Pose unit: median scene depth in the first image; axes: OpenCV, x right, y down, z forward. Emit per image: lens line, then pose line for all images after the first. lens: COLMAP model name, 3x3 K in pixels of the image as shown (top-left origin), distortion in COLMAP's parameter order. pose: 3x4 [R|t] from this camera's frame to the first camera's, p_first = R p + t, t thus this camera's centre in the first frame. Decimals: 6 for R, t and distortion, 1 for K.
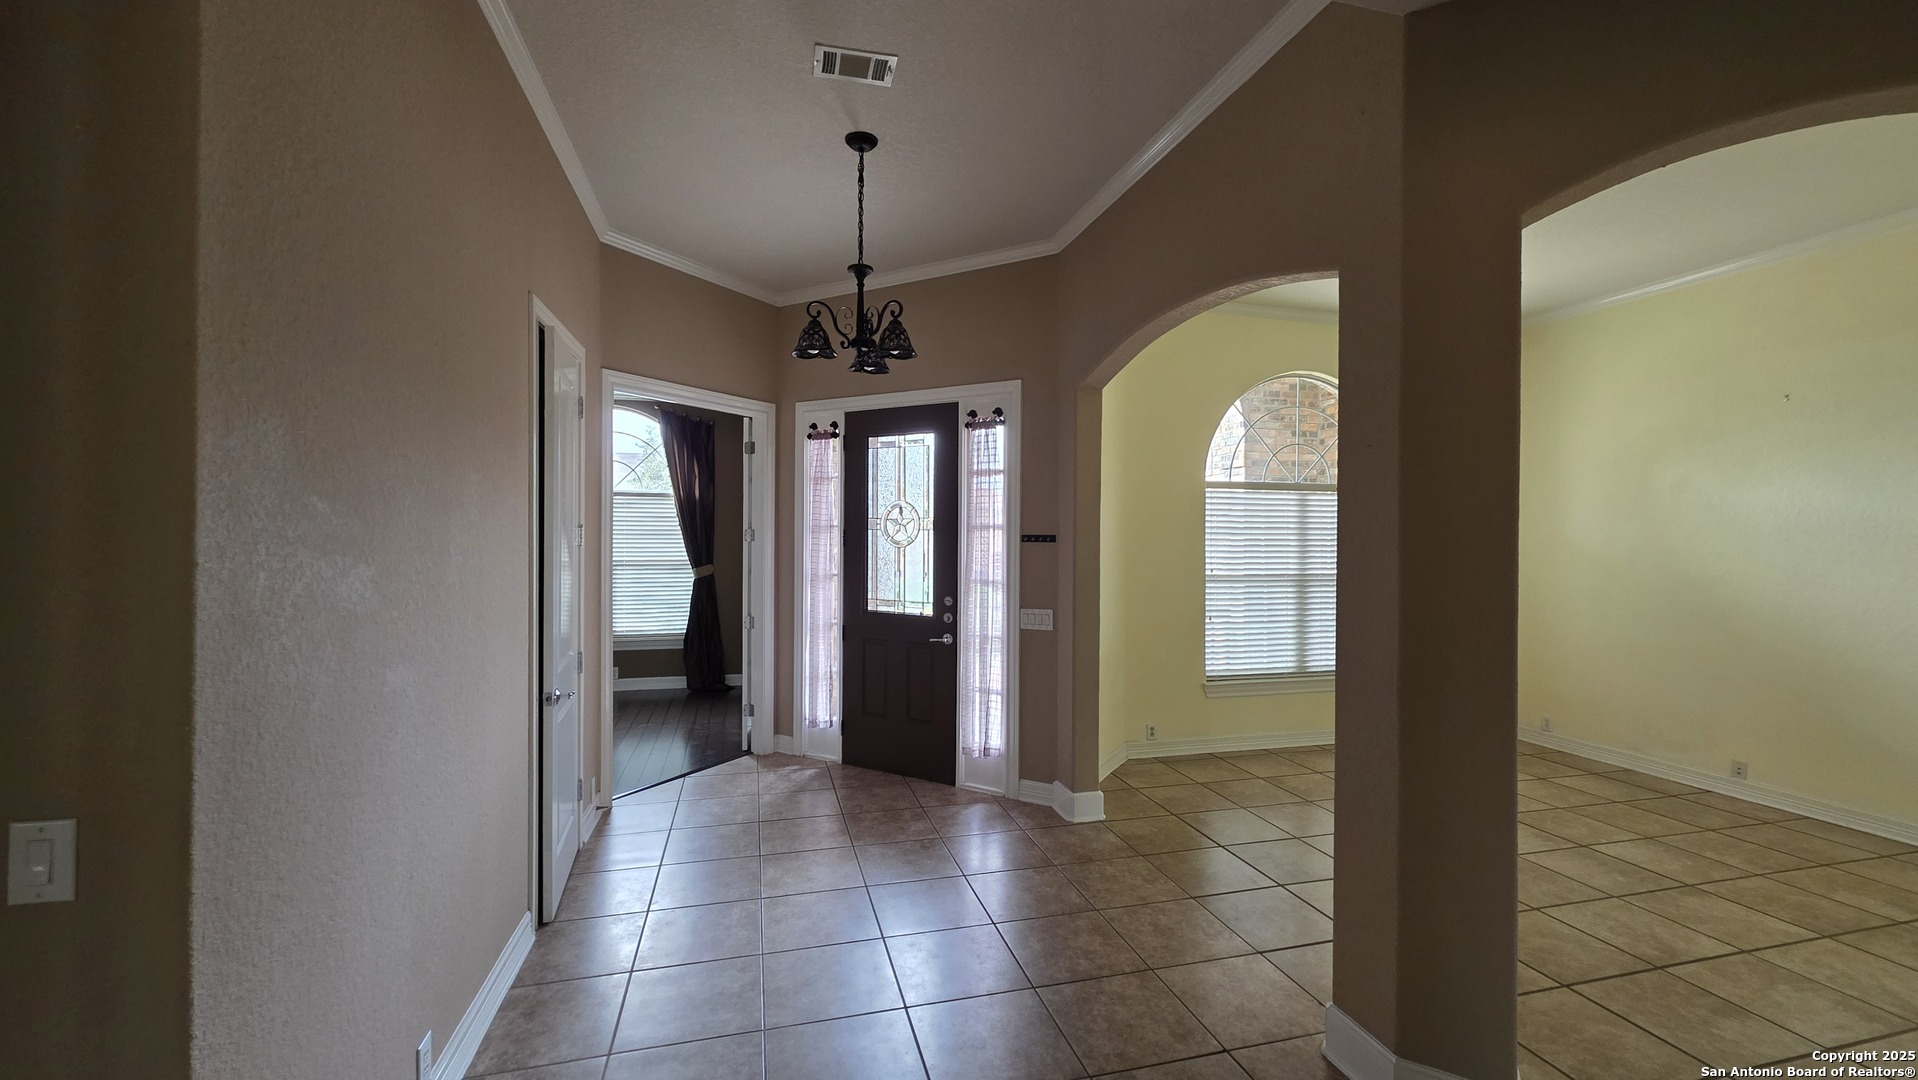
lens RADIAL K [[765.5, 0, 942.7], [0, 765.5, 538.3], [0, 0, 1]] dist [0.005703, -0.000067]
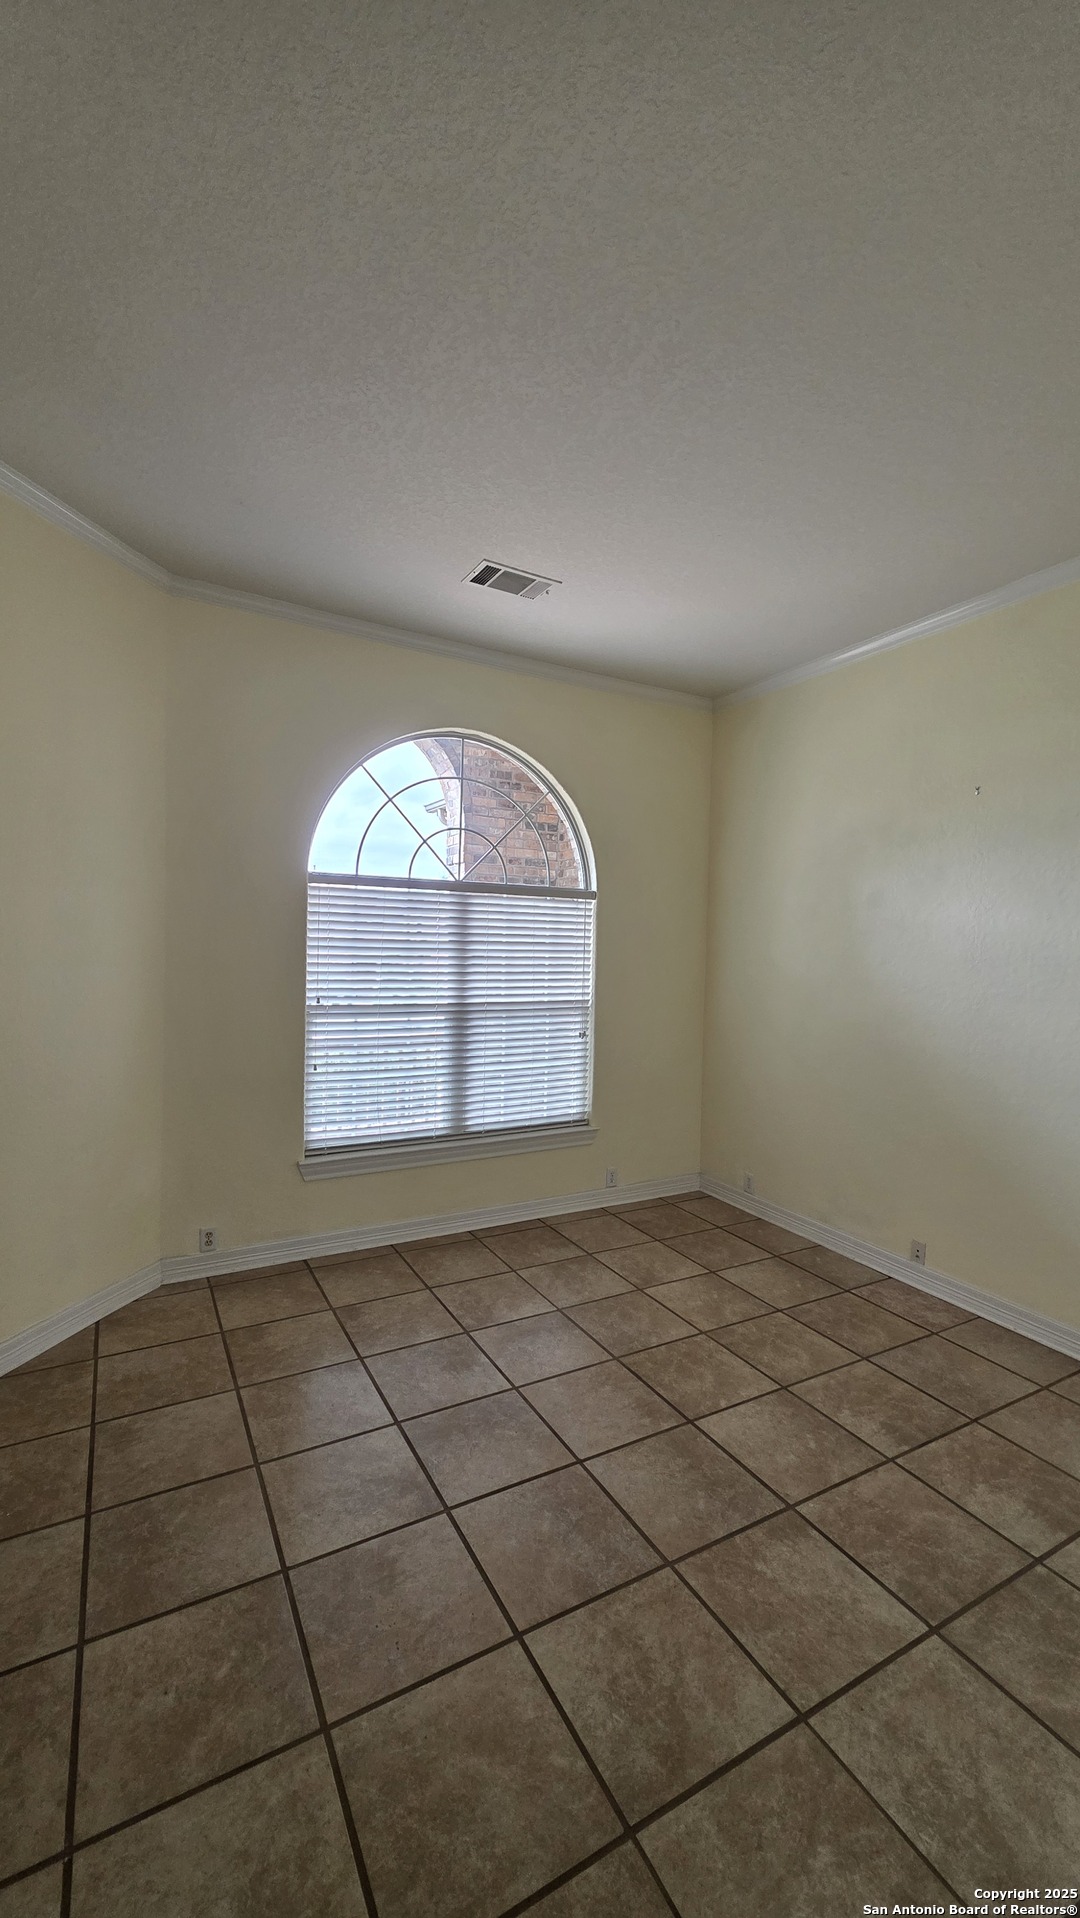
lens RADIAL K [[765.5, 0, 531.5], [0, 765.5, 959.2], [0, 0, 1]] dist [0.005703, -0.000067]
pose [[0.970829, 0.014226, 0.239352, 0.371298], [-0.019775, 0.999588, 0.020797, -0.013319], [-0.238958, -0.024924, 0.970710, 0.270794]]
